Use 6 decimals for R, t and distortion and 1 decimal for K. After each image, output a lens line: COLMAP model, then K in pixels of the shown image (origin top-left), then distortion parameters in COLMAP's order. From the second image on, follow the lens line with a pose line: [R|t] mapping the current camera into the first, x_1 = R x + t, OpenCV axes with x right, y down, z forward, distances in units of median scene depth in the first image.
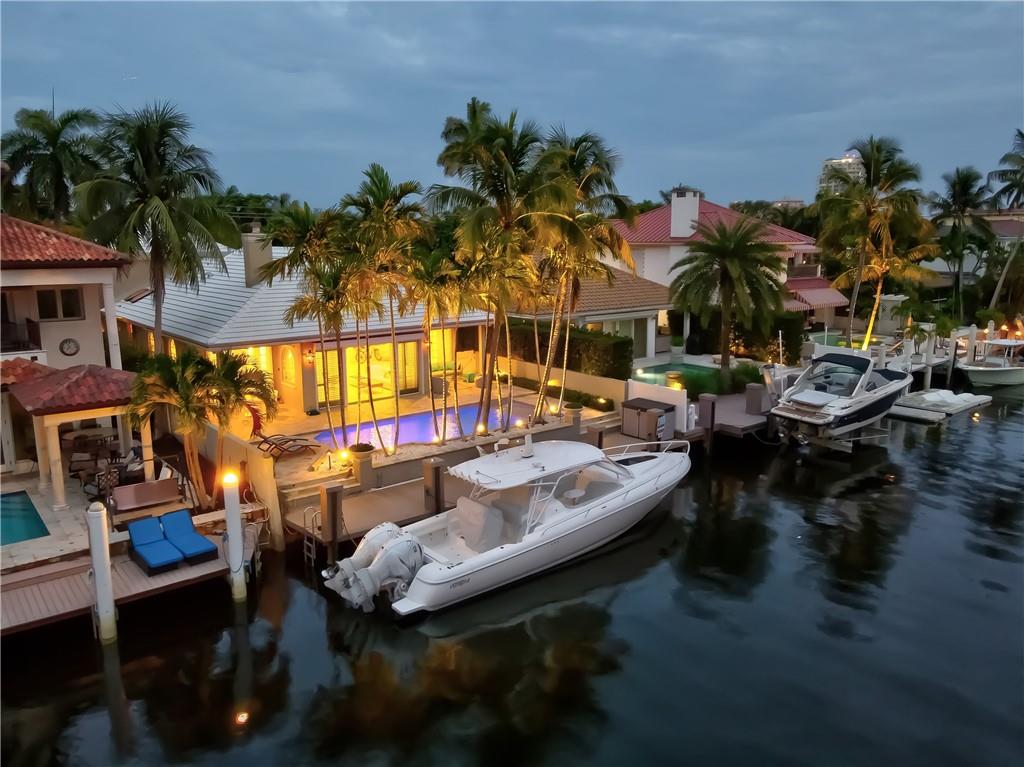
lens RADIAL K [[774.6, 0, 532.3], [0, 774.6, 365.9], [0, 0, 1]] dist [0.008461, 0.001226]
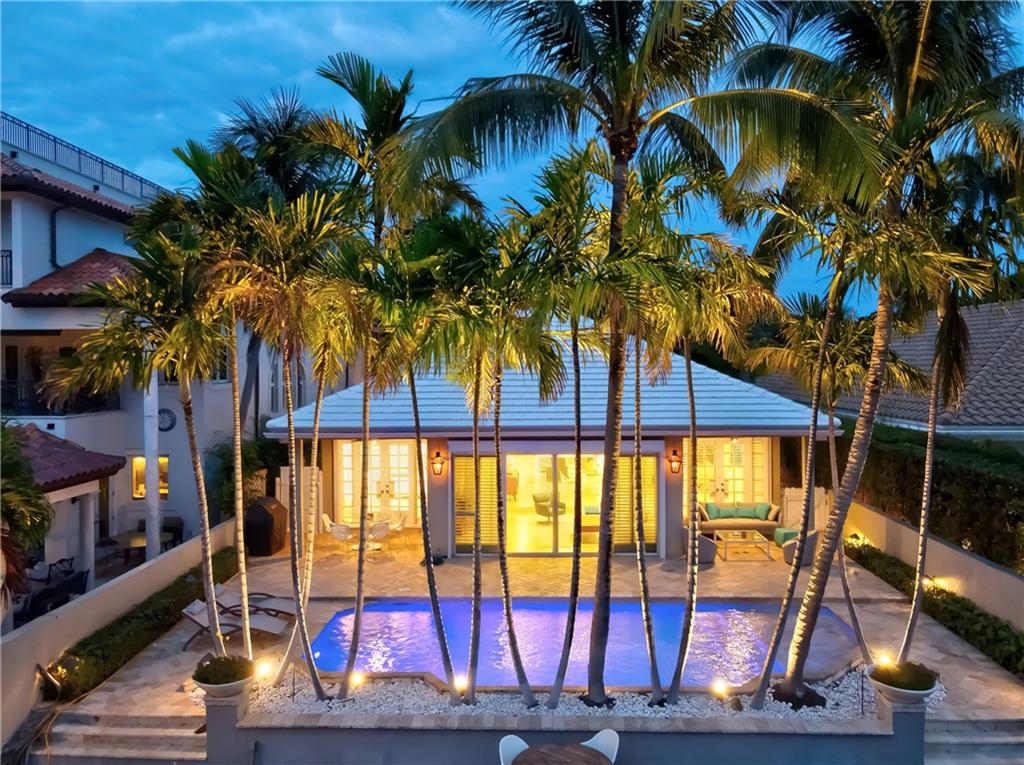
lens RADIAL K [[777.6, 0, 517.0], [0, 777.6, 365.2], [0, 0, 1]] dist [0.006232, -0.000552]
pose [[0.745099, 0.005582, -0.666931, 0.175430], [-0.108362, 0.987692, -0.112796, -0.029321], [0.658093, 0.156314, 0.736533, 0.683192]]
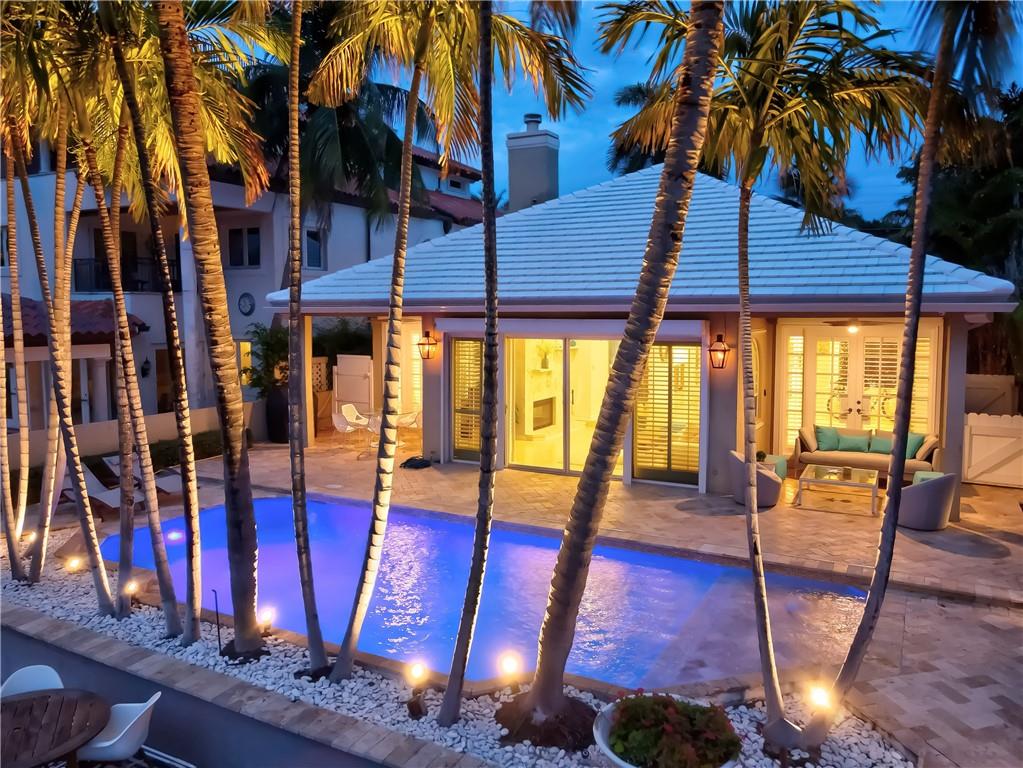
lens RADIAL K [[764.8, 0, 511.5], [0, 764.8, 384.0], [0, 0, 1]] dist [0.013642, 0.003227]
pose [[0.358899, 0.097980, -0.928220, 0.198514], [-0.157082, 0.986631, 0.043410, -0.019832], [0.920064, 0.130227, 0.369492, 1.011348]]
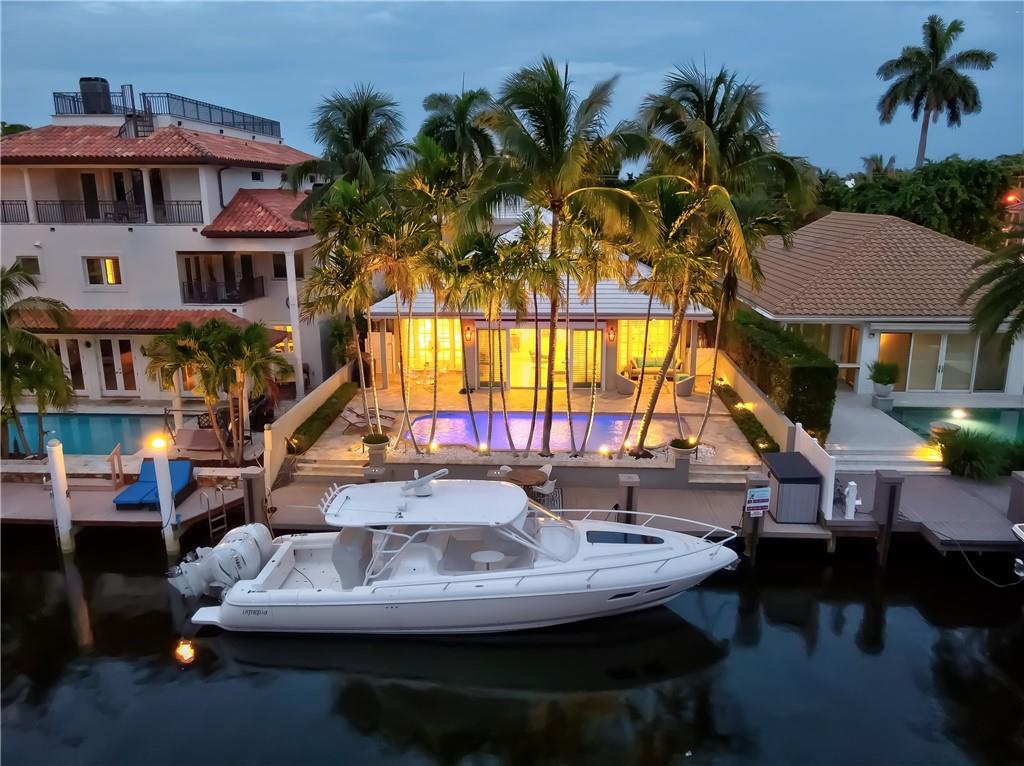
lens RADIAL K [[765.5, 0, 512.0], [0, 765.5, 383.0], [0, 0, 1]] dist [0.013642, 0.003227]
pose [[0.724427, 0.168315, -0.668488, 0.472804], [-0.113043, 0.985612, 0.125660, -0.091467], [0.680020, -0.015464, 0.733031, 0.378454]]
